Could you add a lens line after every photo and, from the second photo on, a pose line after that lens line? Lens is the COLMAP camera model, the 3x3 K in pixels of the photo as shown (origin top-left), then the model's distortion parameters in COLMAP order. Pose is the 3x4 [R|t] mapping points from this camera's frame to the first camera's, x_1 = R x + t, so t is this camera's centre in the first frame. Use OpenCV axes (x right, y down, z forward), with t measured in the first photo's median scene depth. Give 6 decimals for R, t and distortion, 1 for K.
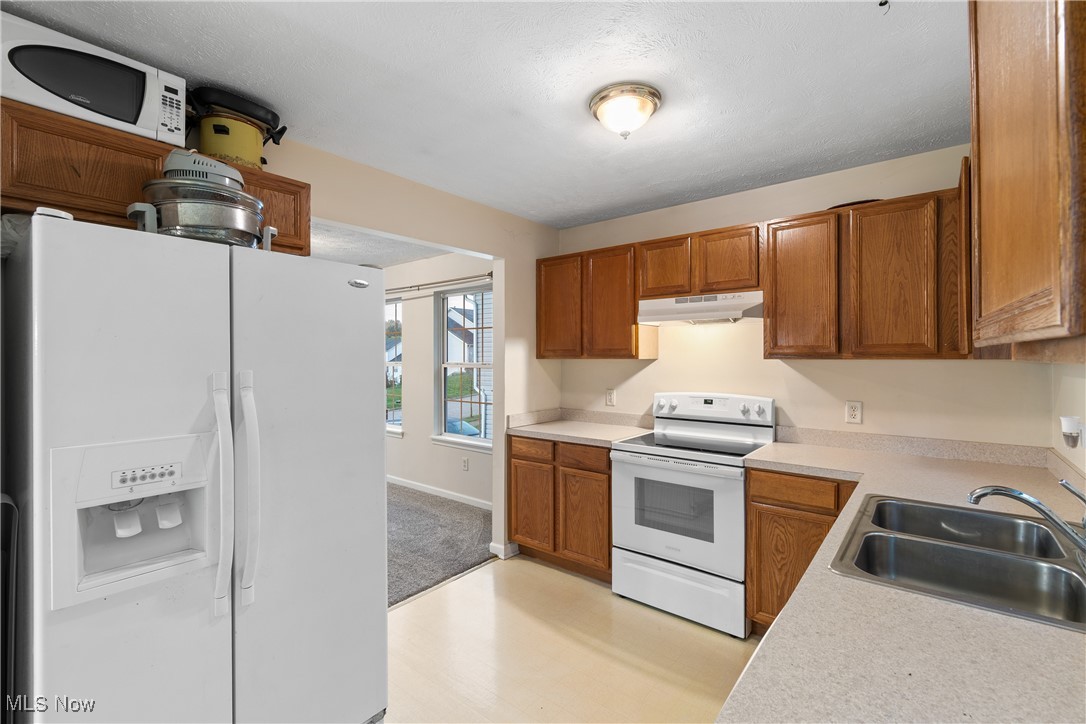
lens RADIAL K [[484.0, 0, 536.8], [0, 484.0, 357.9], [0, 0, 1]] dist [0.004770, -0.002970]
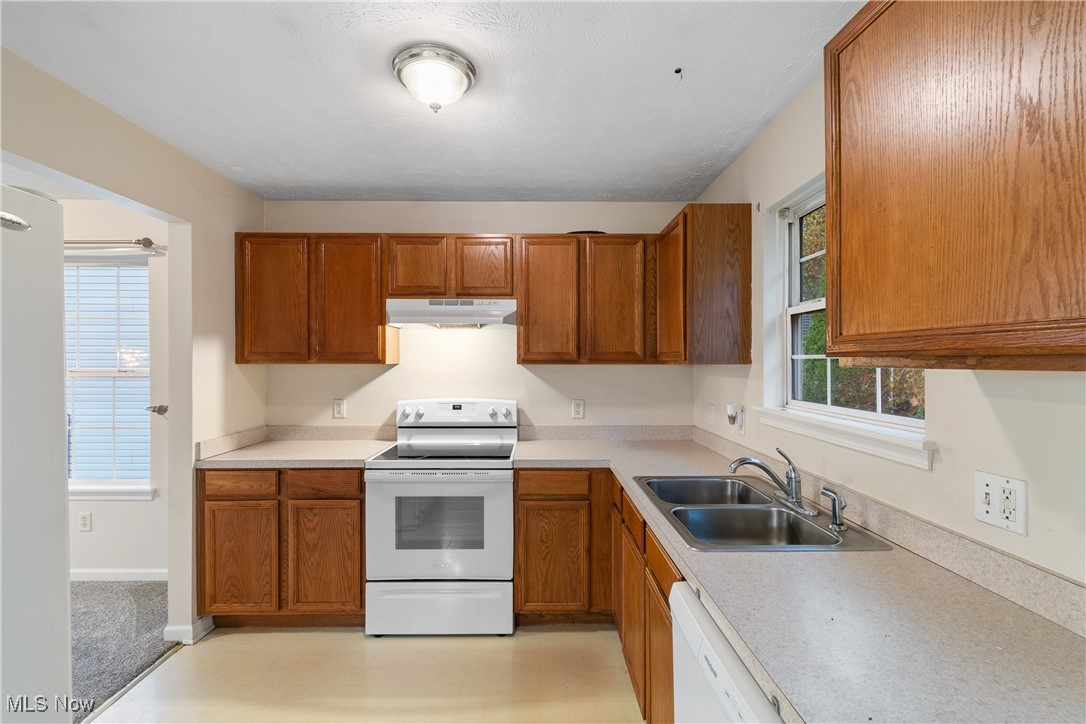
lens RADIAL K [[484.0, 0, 543.1], [0, 484.0, 364.2], [0, 0, 1]] dist [0.004770, -0.002970]
pose [[0.763288, -0.001360, 0.646057, -0.159407], [-0.001788, 0.999990, 0.004218, -0.001932], [-0.646056, -0.004375, 0.763277, 0.141243]]
